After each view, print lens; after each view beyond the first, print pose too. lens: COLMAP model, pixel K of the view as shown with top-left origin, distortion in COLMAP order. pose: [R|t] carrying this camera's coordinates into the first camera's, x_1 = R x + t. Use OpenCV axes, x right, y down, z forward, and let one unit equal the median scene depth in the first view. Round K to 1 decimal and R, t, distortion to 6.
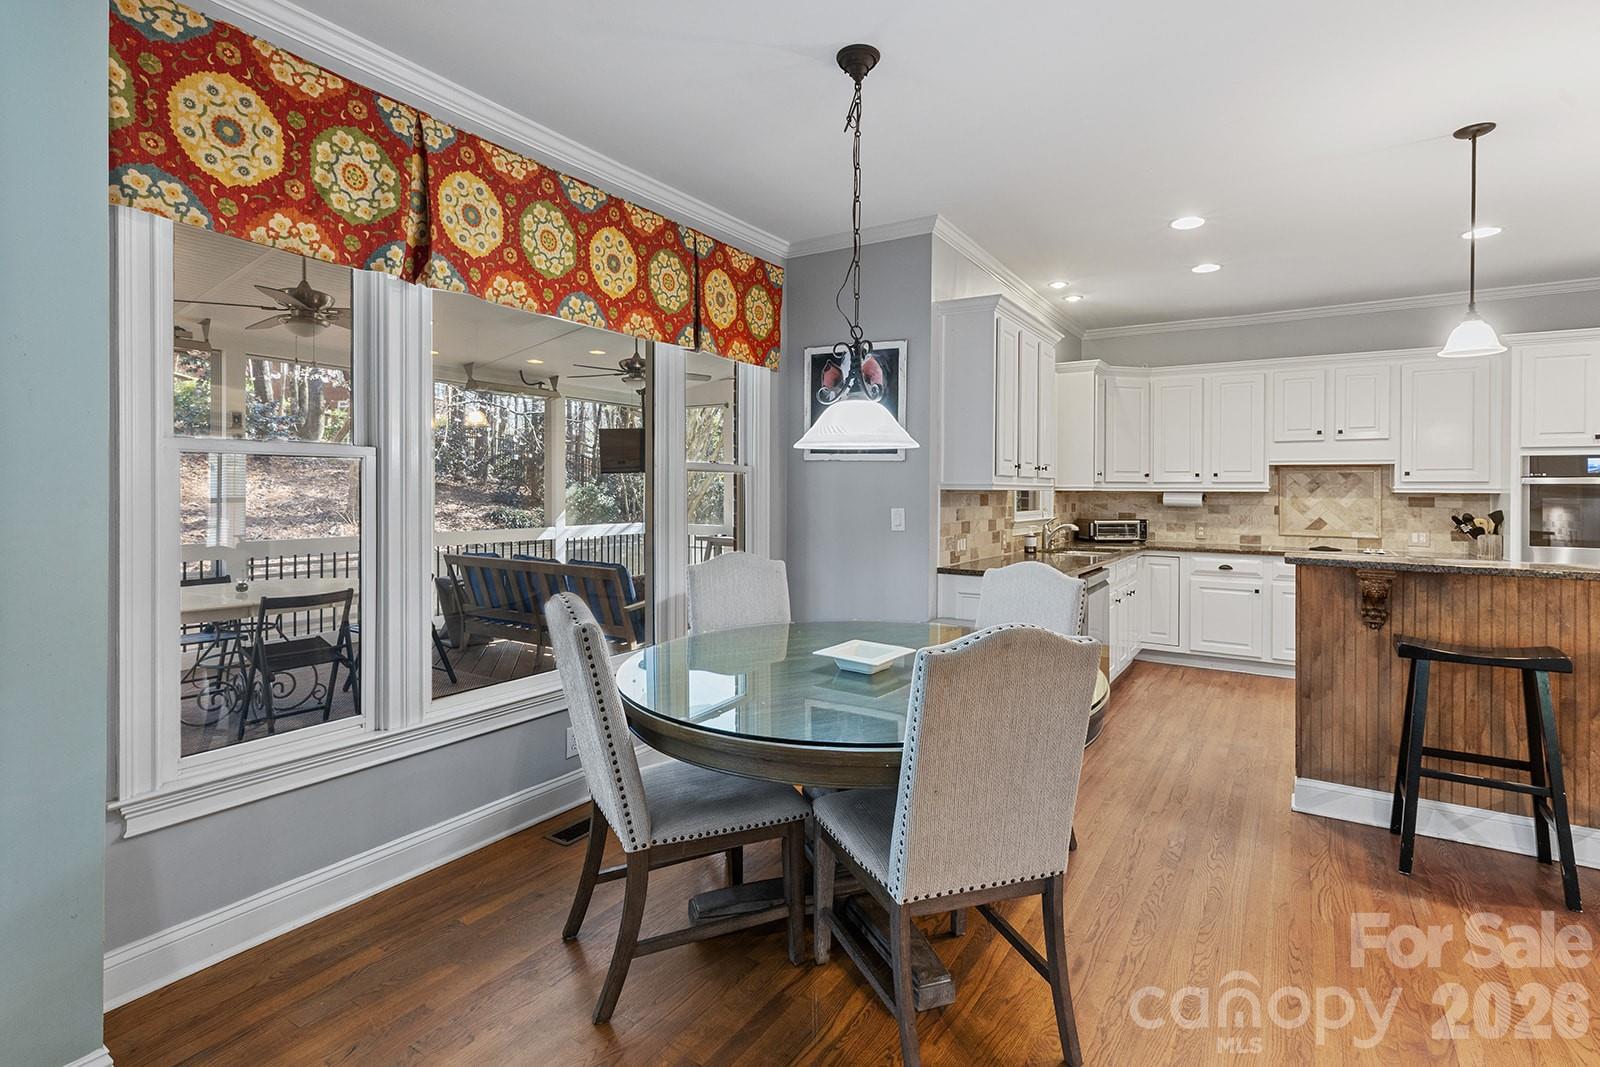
lens RADIAL K [[771.6, 0, 835.5], [0, 771.6, 492.9], [0, 0, 1]] dist [-0.000831, 0.000144]
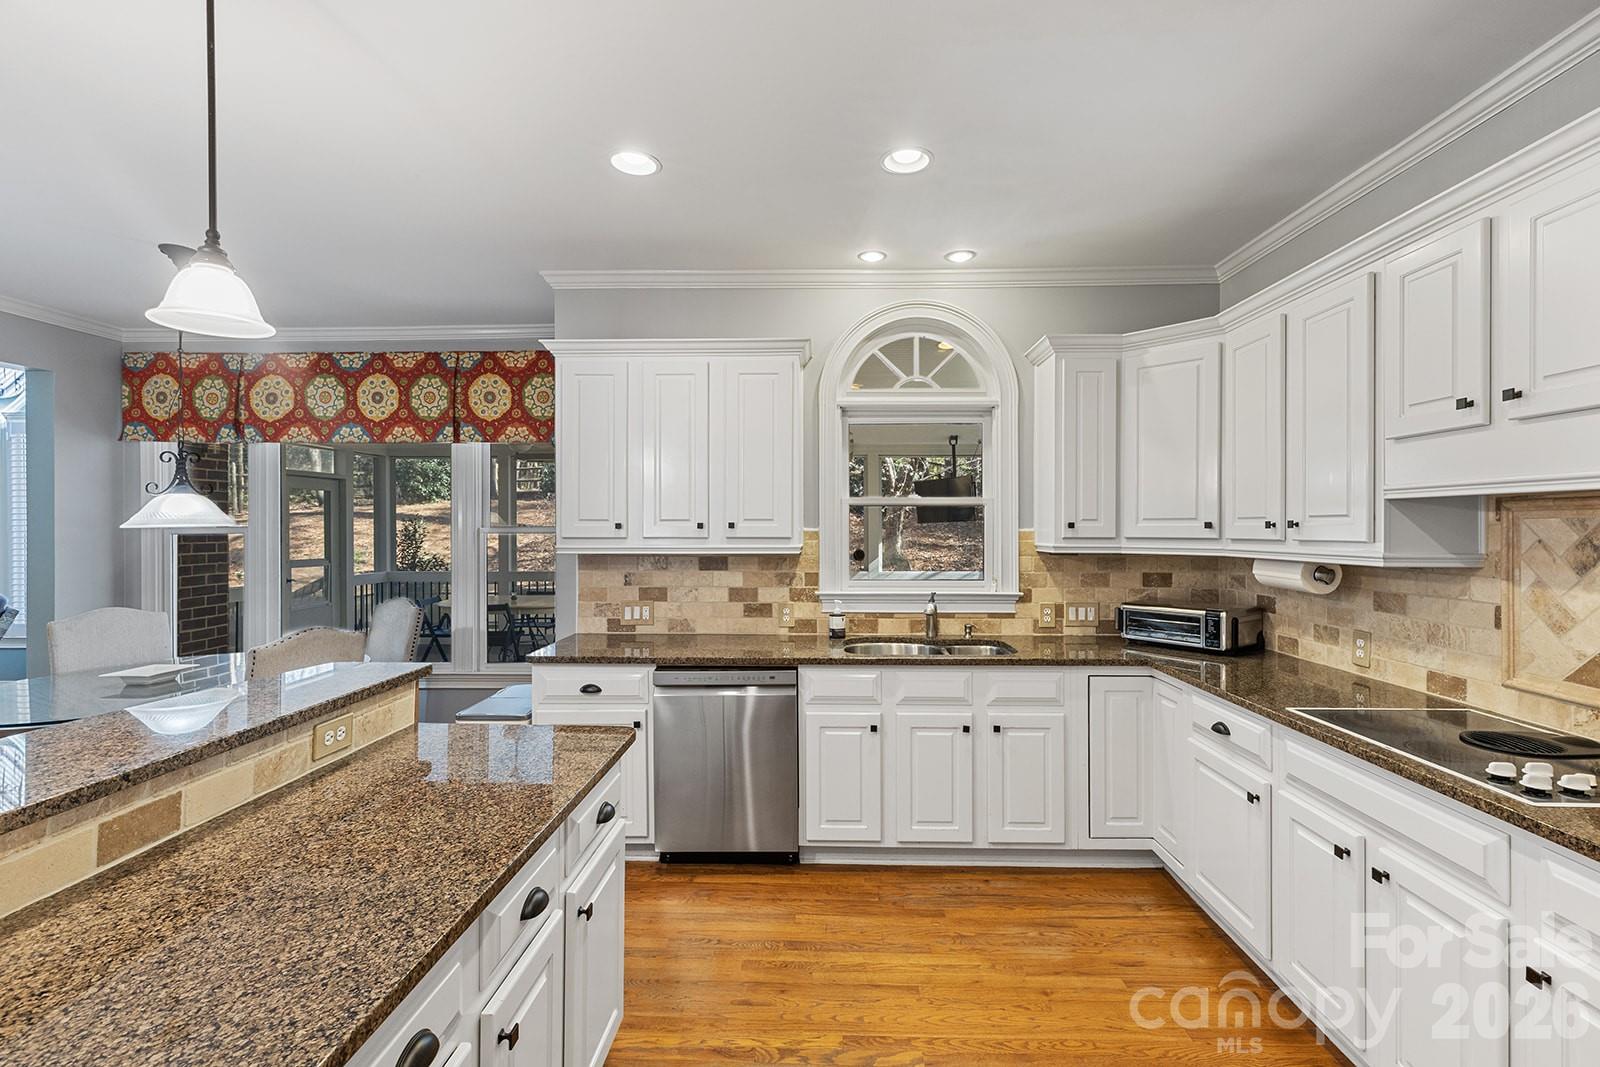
lens RADIAL K [[721.8, 0, 806.2], [0, 721.8, 531.3], [0, 0, 1]] dist [0.003880, -0.001989]
pose [[0.501361, -0.001247, -0.865237, 0.763777], [0.001469, 0.999999, -0.000590, -0.020774], [0.865237, -0.000975, 0.501362, 0.579556]]
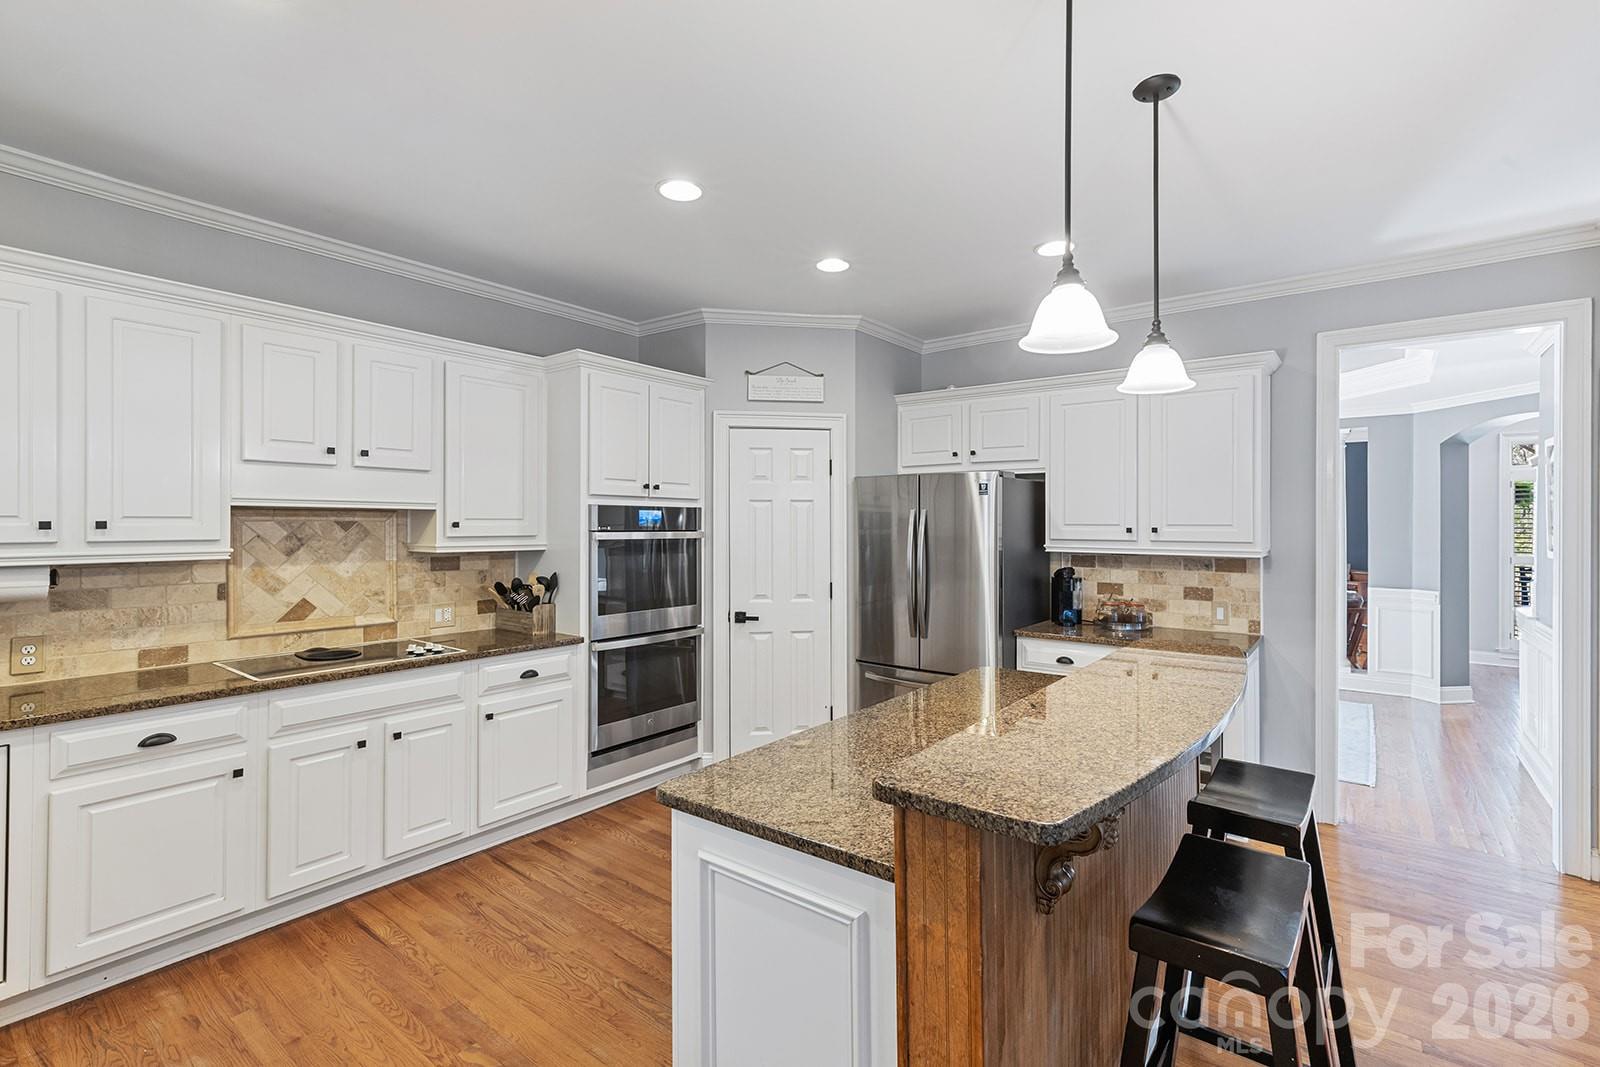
lens RADIAL K [[721.8, 0, 805.8], [0, 721.8, 521.2], [0, 0, 1]] dist [0.003880, -0.001989]
pose [[0.103354, -0.004812, 0.994633, 0.139127], [-0.002919, 0.999983, 0.005142, -0.030948], [-0.994640, -0.003435, 0.103338, 0.604089]]
